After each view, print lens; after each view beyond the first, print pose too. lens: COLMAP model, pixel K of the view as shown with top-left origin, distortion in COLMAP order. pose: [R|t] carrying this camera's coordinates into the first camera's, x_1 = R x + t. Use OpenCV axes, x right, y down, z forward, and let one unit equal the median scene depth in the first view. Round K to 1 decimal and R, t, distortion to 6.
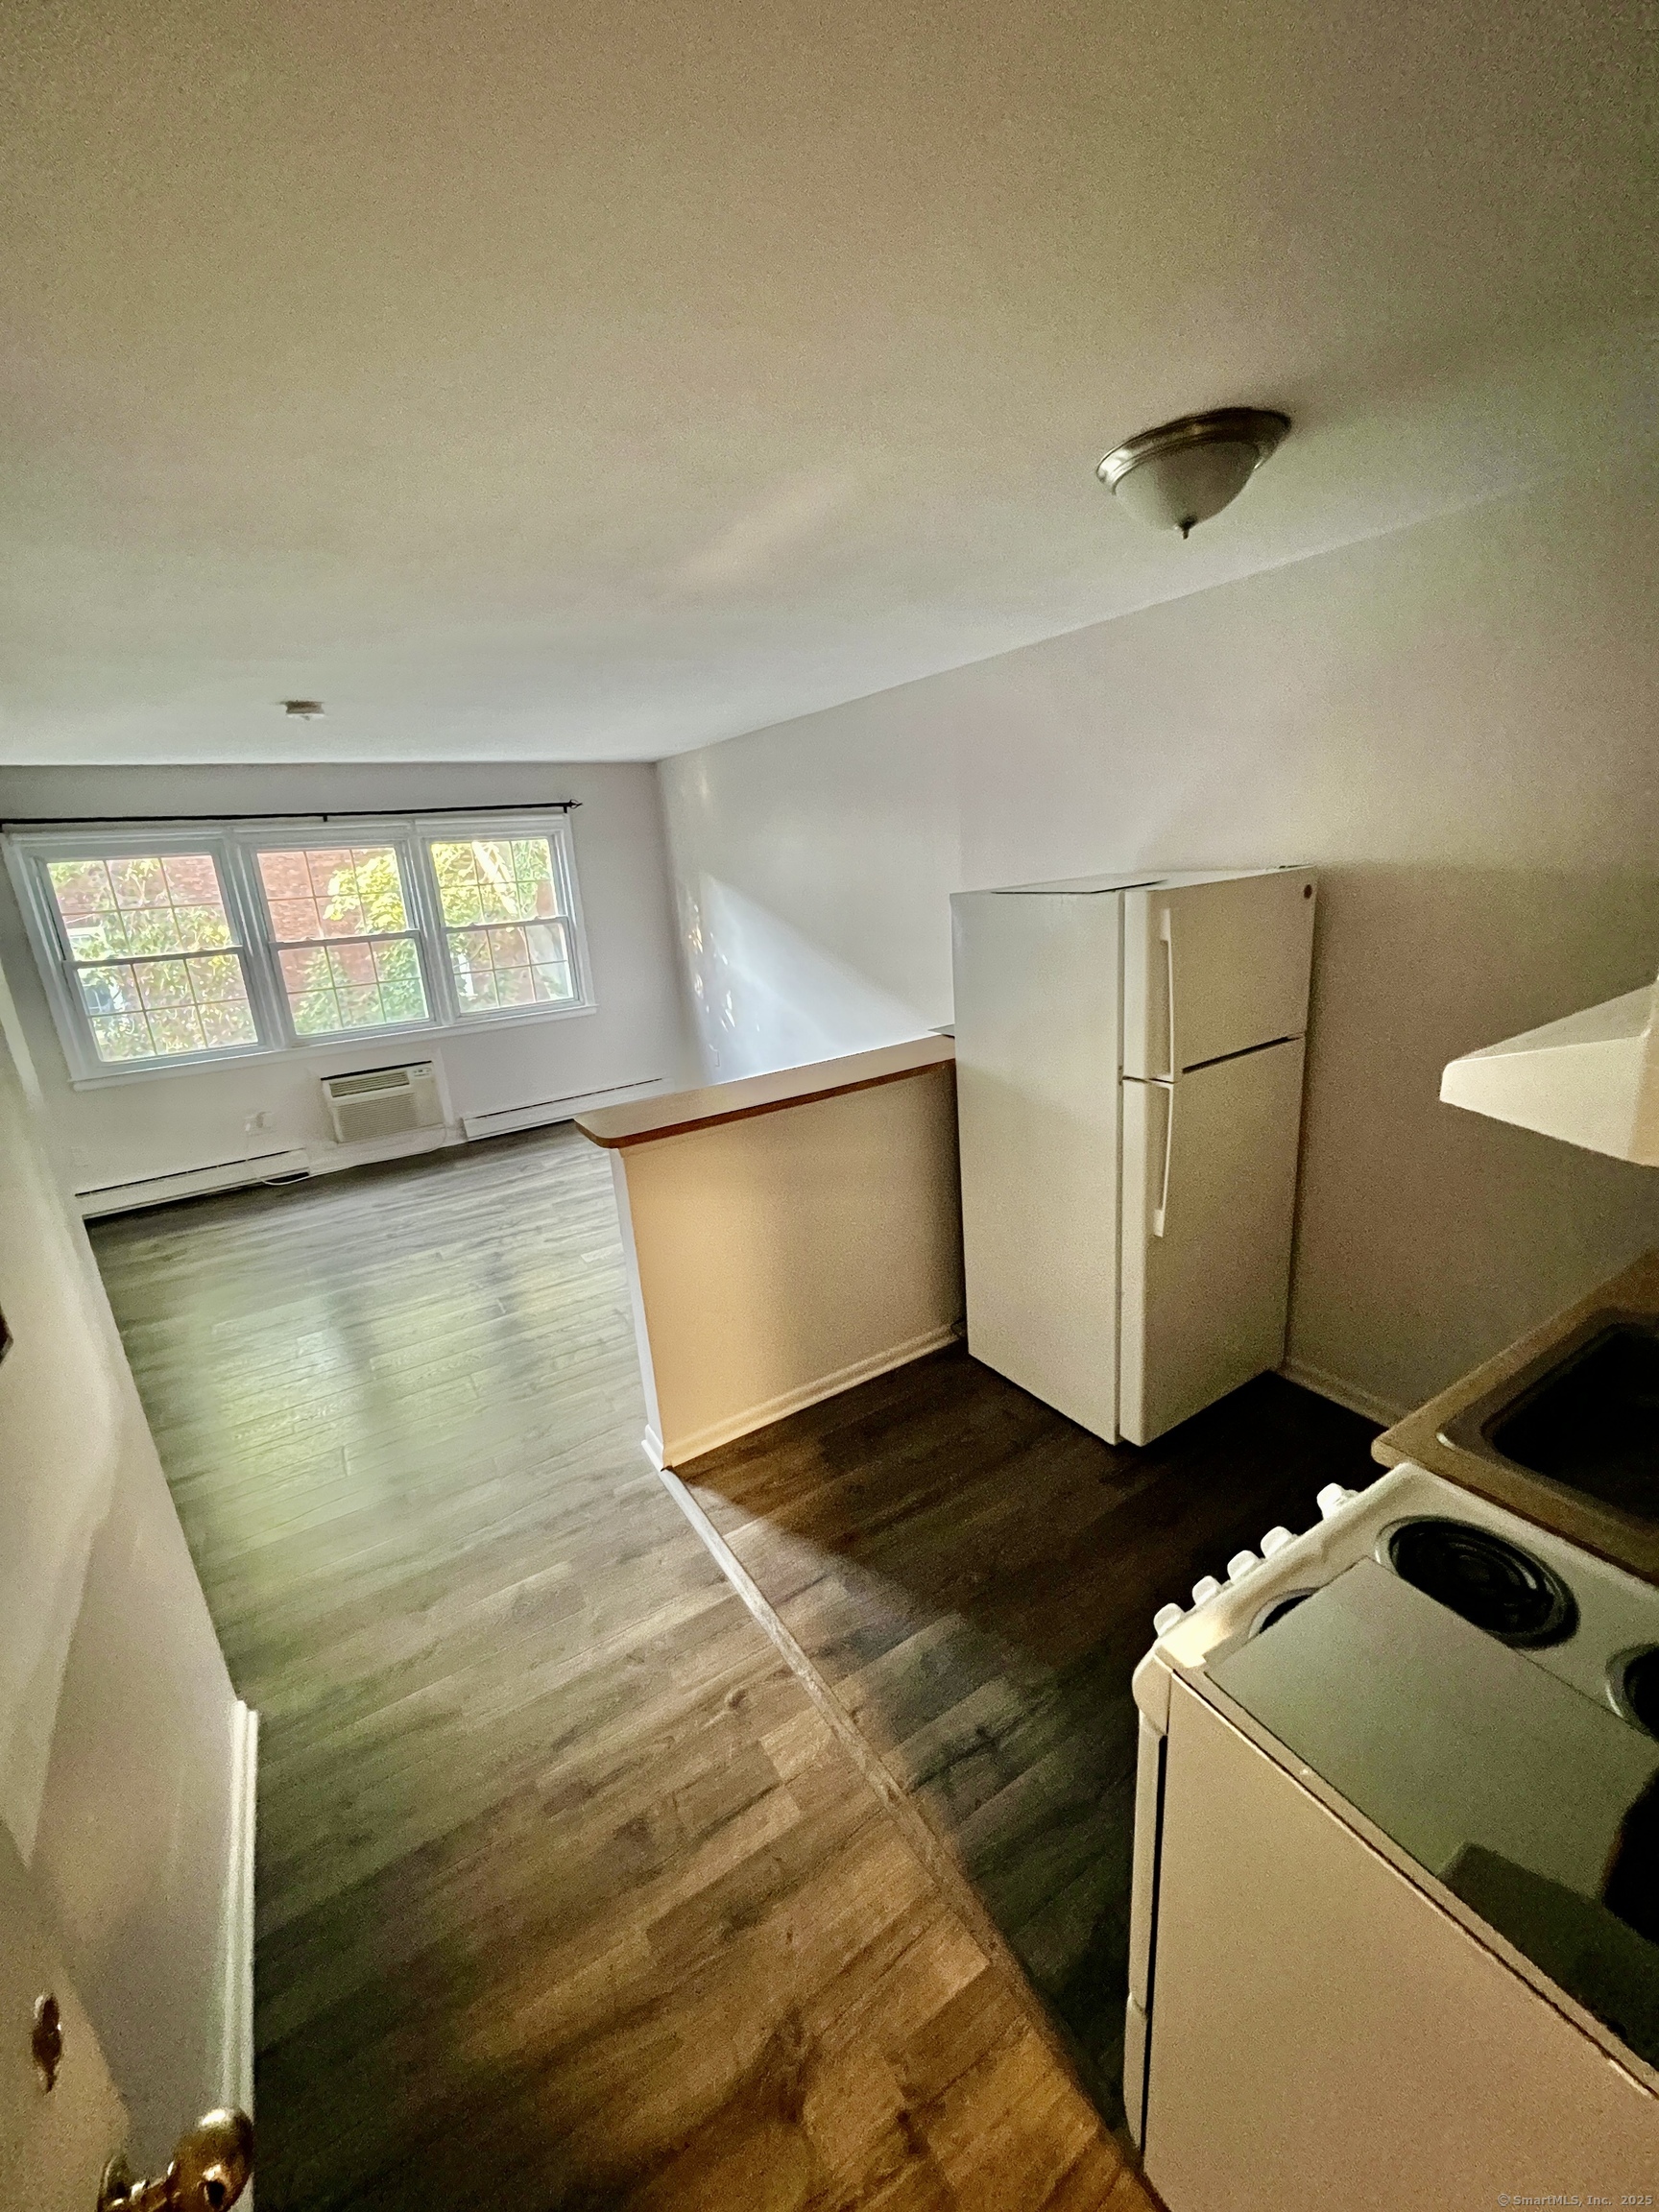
lens RADIAL K [[884.5, 0, 829.5], [0, 884.5, 1106.0], [0, 0, 1]] dist [-0.000967, -0.000155]
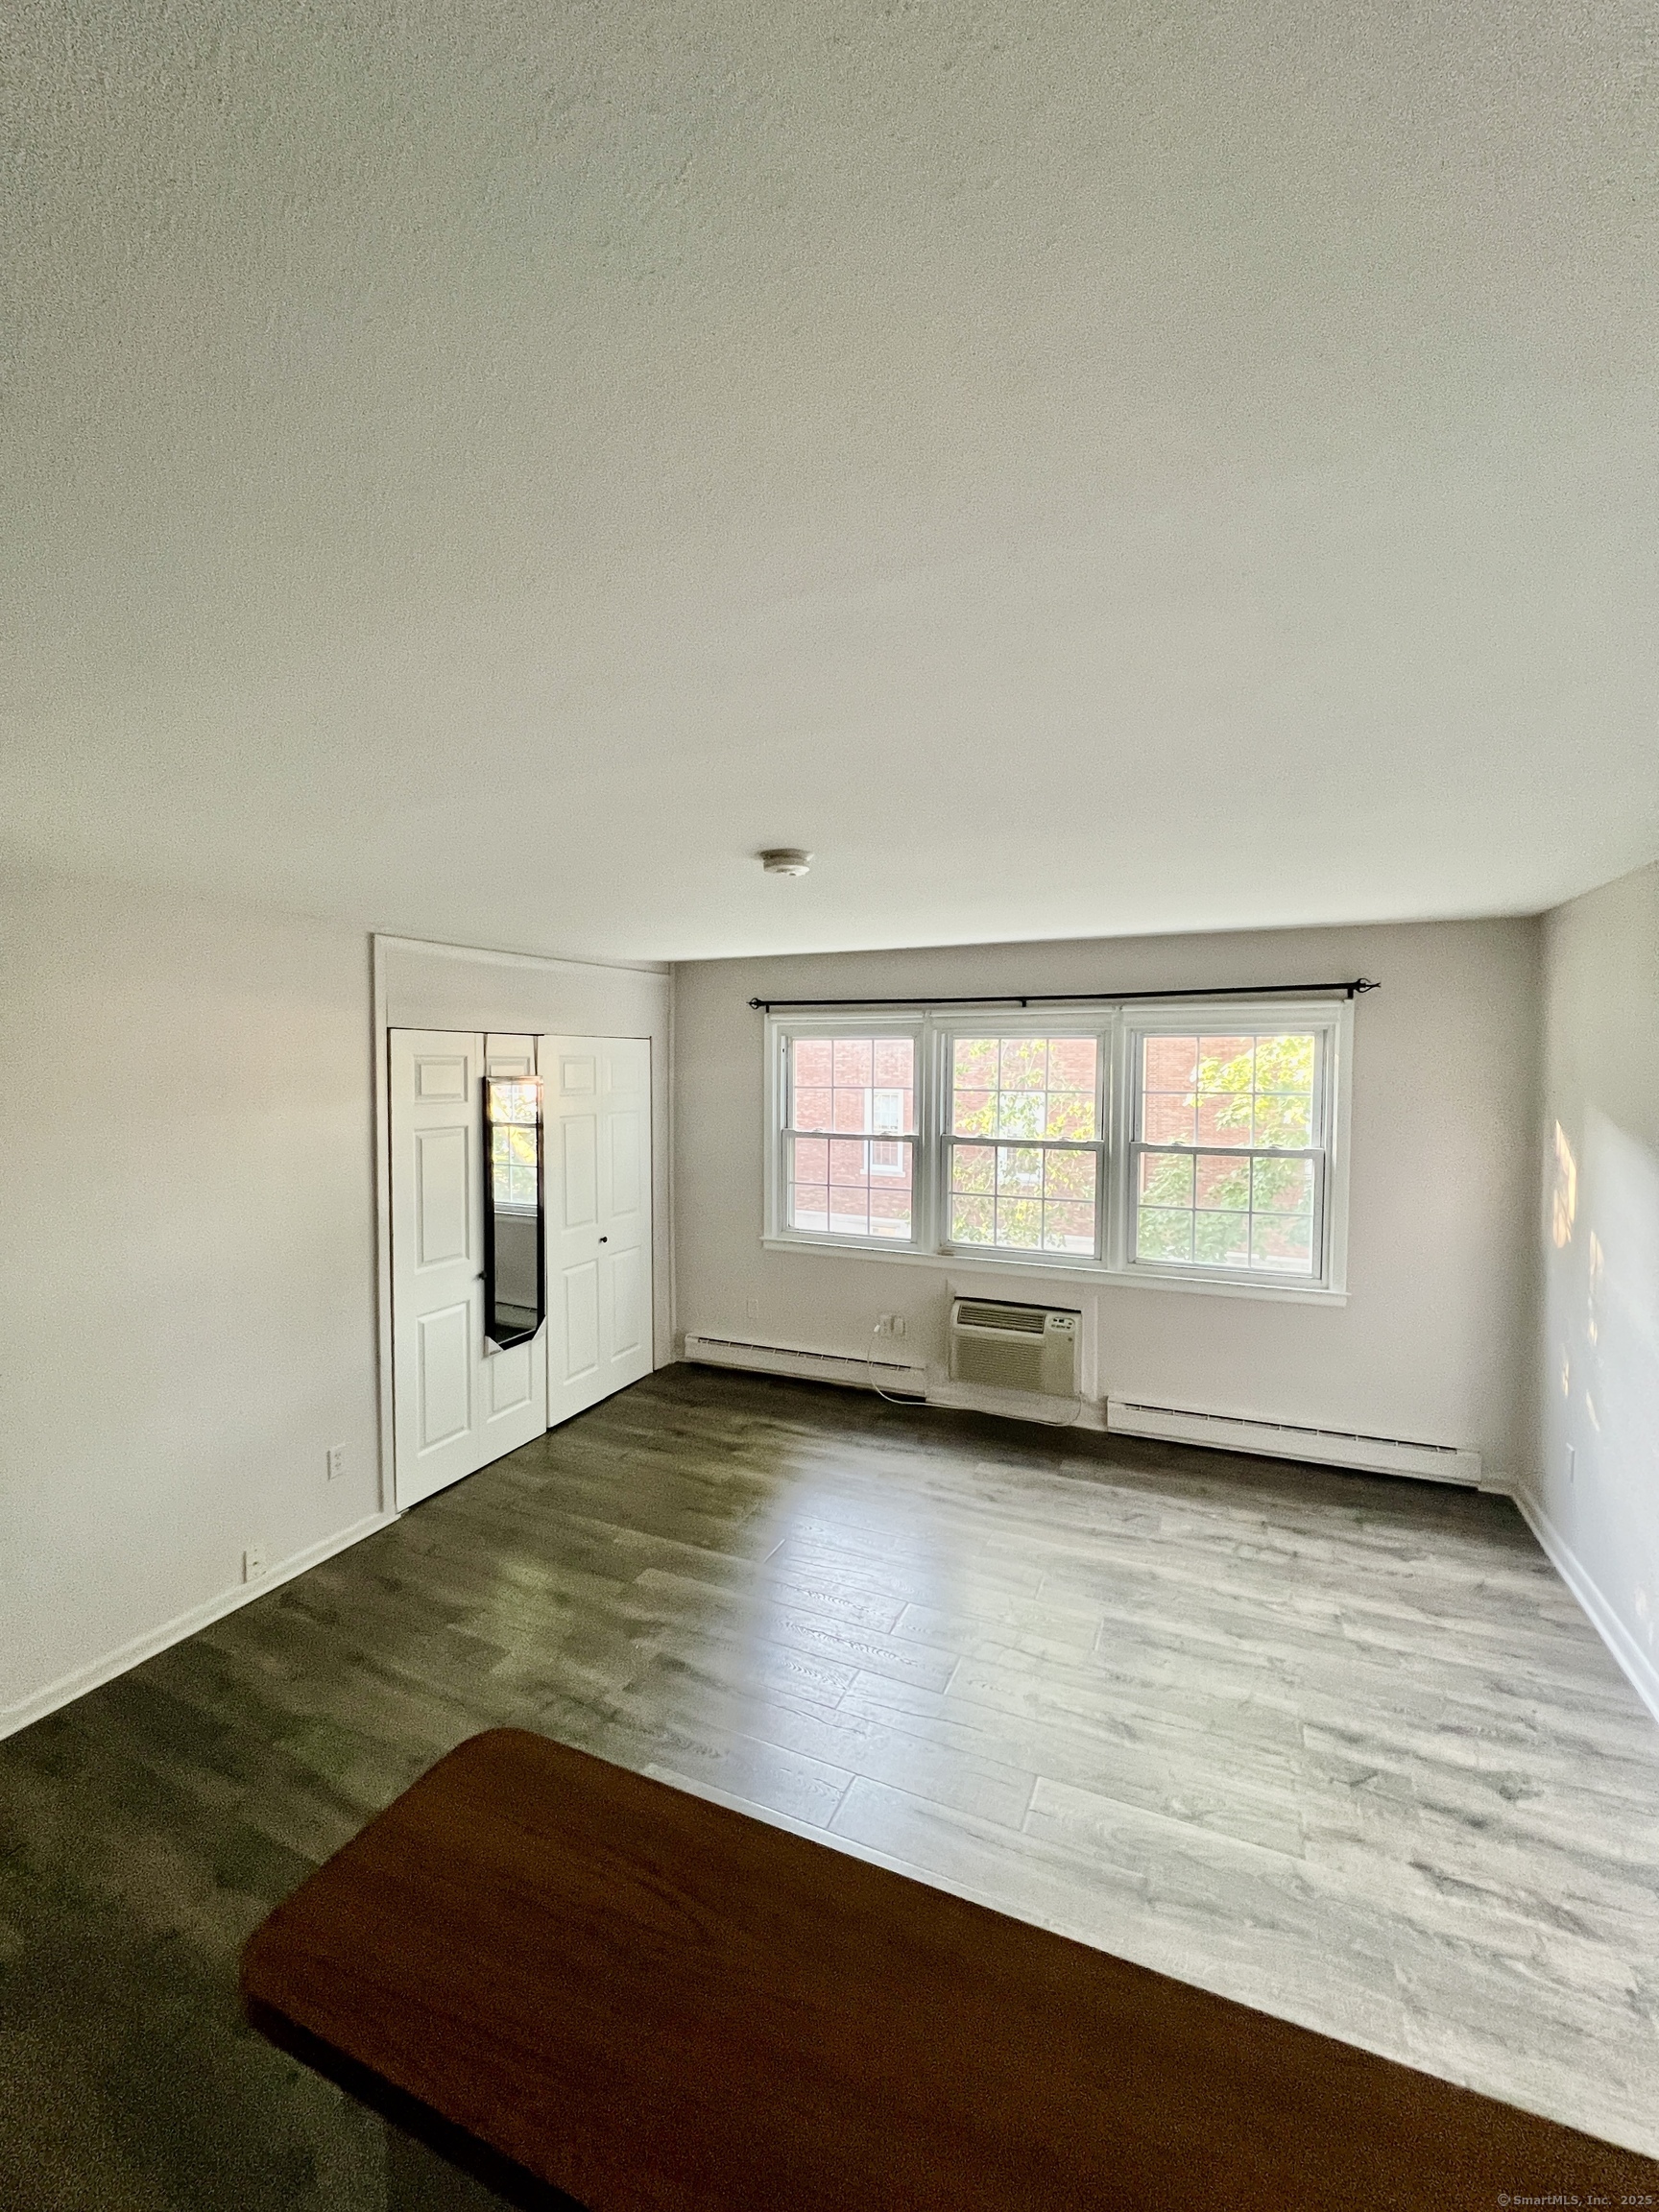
lens RADIAL K [[884.5, 0, 829.5], [0, 884.5, 1106.0], [0, 0, 1]] dist [-0.000967, -0.000155]
pose [[0.554600, 0.100802, -0.825989, 0.042580], [-0.266661, 0.961815, -0.061668, -0.131378], [0.788232, 0.254460, 0.560303, 0.411488]]
